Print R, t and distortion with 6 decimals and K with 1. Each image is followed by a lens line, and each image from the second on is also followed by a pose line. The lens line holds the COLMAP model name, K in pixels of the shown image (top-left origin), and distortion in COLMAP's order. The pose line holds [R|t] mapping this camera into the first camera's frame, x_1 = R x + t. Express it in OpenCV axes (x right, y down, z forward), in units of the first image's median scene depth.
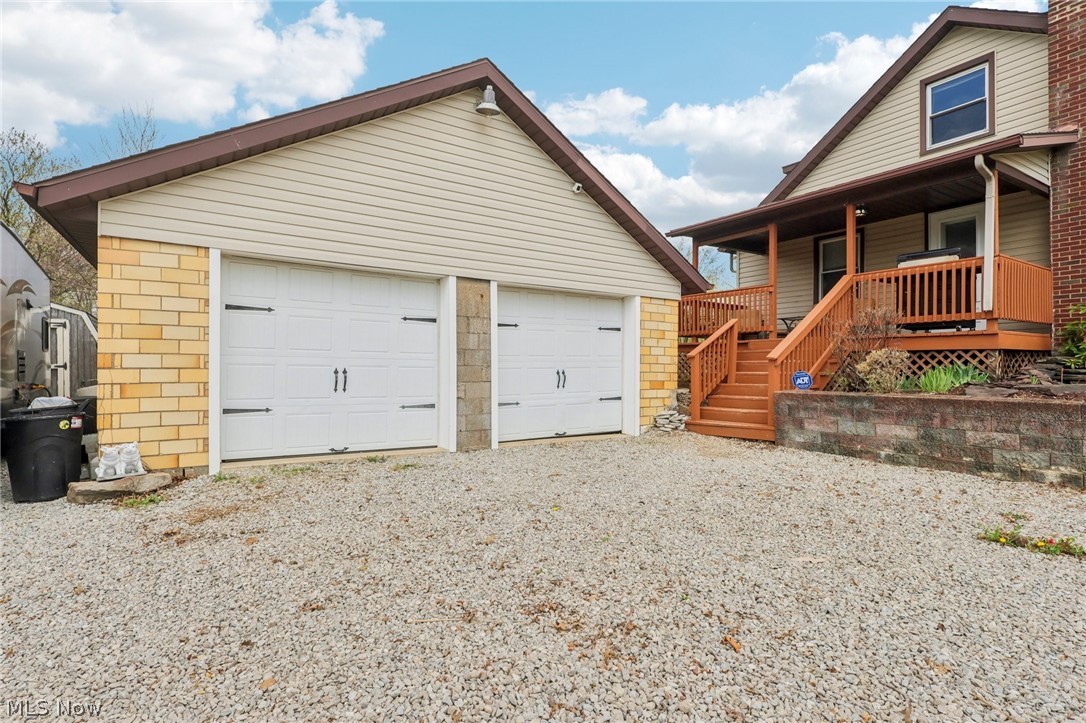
lens RADIAL K [[551.9, 0, 542.6], [0, 551.9, 364.2], [0, 0, 1]] dist [-0.002097, -0.000064]
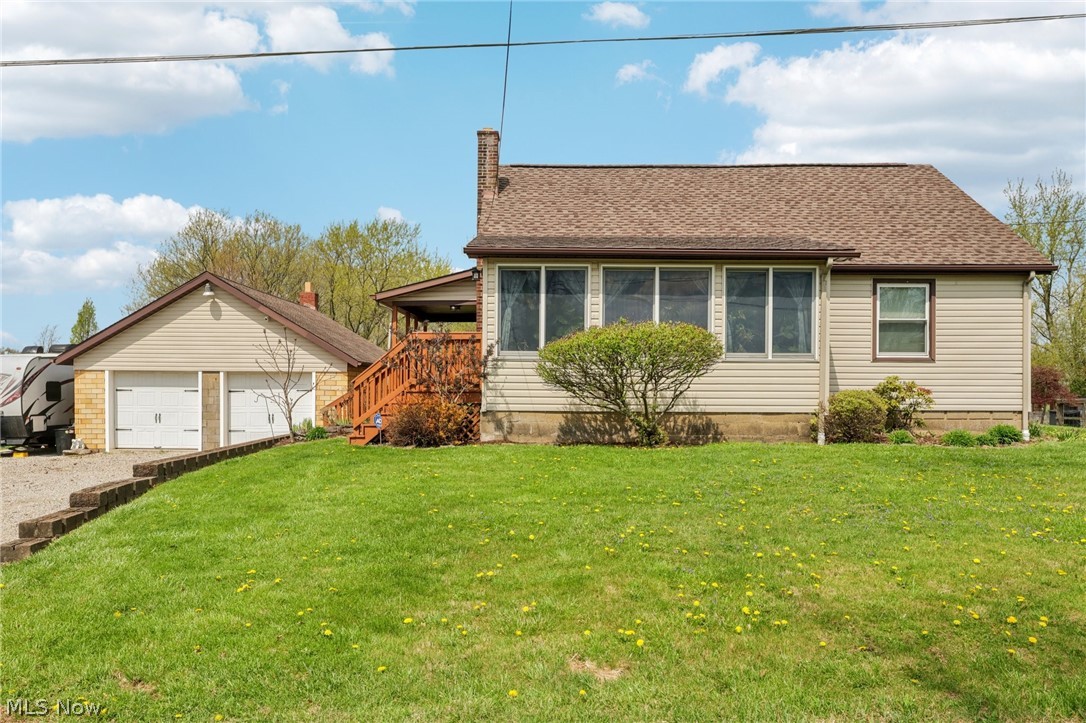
lens RADIAL K [[812.9, 0, 543.1], [0, 812.9, 366.8], [0, 0, 1]] dist [0.004179, 0.000709]
pose [[0.812192, -0.010434, -0.583297, 3.638632], [0.006841, 0.999942, -0.008361, -0.182556], [0.583351, 0.002801, 0.812216, -1.061448]]
